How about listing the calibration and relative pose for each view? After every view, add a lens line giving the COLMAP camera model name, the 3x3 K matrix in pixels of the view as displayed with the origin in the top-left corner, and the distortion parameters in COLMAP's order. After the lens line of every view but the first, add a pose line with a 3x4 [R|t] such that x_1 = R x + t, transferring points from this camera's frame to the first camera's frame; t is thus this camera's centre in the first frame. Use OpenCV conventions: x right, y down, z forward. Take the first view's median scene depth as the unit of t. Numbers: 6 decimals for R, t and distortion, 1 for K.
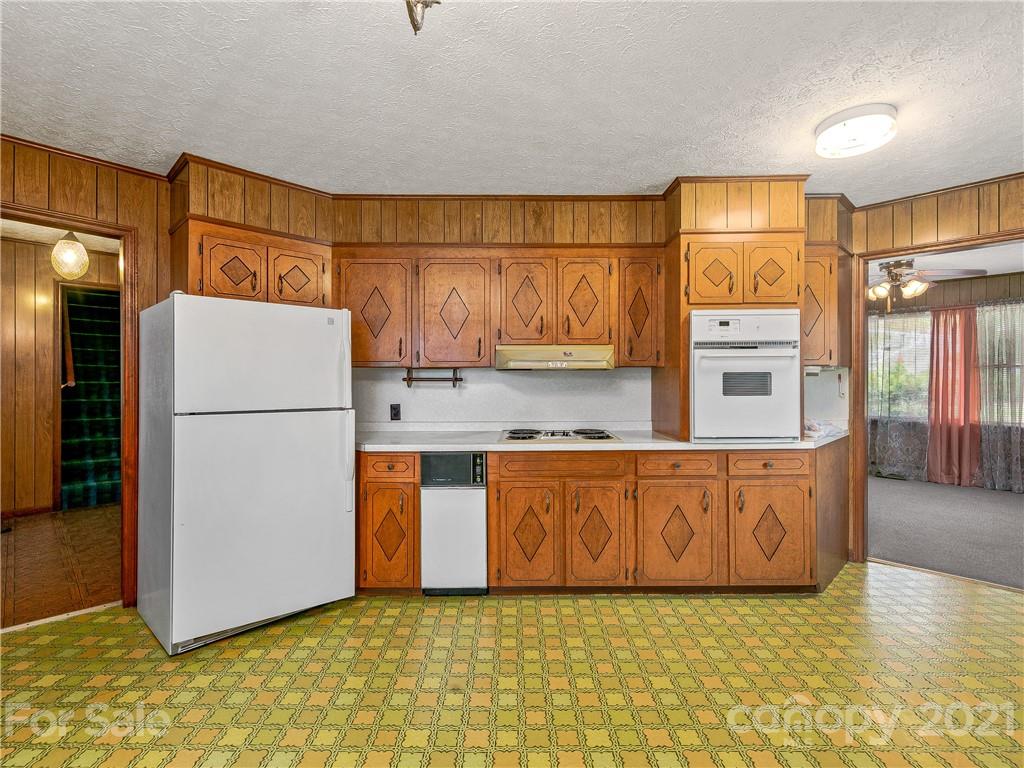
lens RADIAL K [[496.0, 0, 512.0], [0, 496.0, 384.0], [0, 0, 1]] dist [-0.000564, -0.000170]
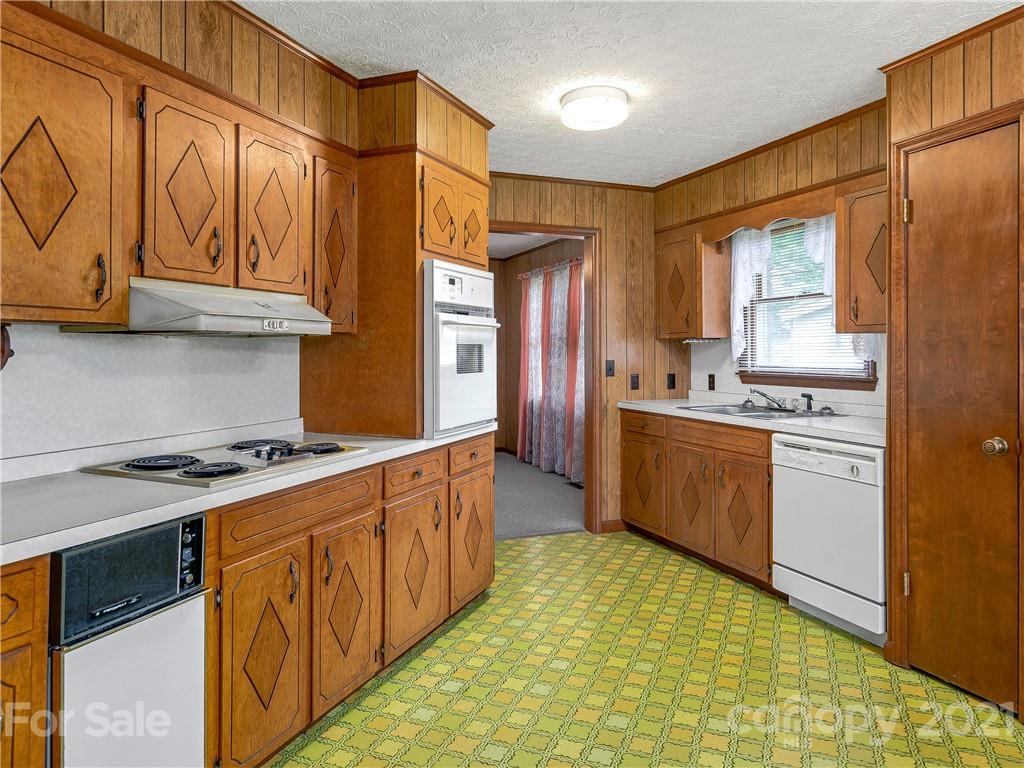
lens RADIAL K [[674.2, 0, 511.6], [0, 674.2, 352.2], [0, 0, 1]] dist [0.002425, 0.001466]
pose [[0.383223, -0.000179, 0.923656, -0.510425], [0.006708, 0.999974, -0.002590, -0.006555], [-0.923631, 0.007189, 0.383214, 0.499414]]
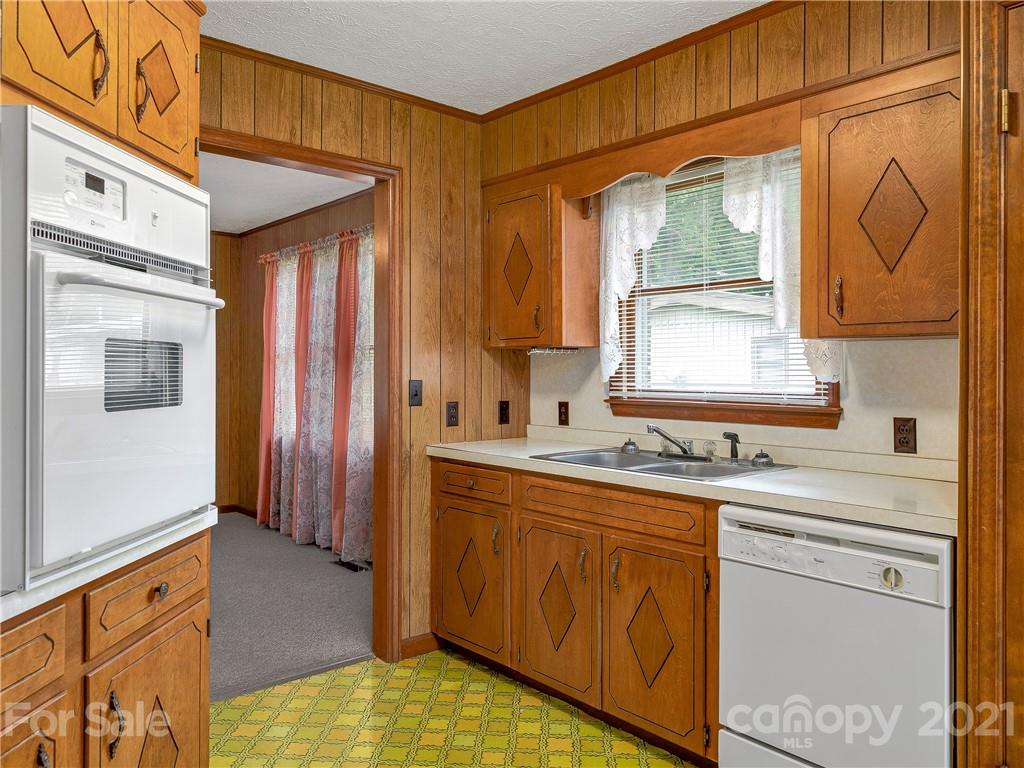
lens RADIAL K [[761.8, 0, 509.5], [0, 761.8, 376.6], [0, 0, 1]] dist [0.003964, 0.004409]
pose [[0.063696, -0.004639, 0.997959, -0.041749], [-0.000500, 0.999989, 0.004680, -0.000706], [-0.997969, -0.000797, 0.063693, 0.694553]]
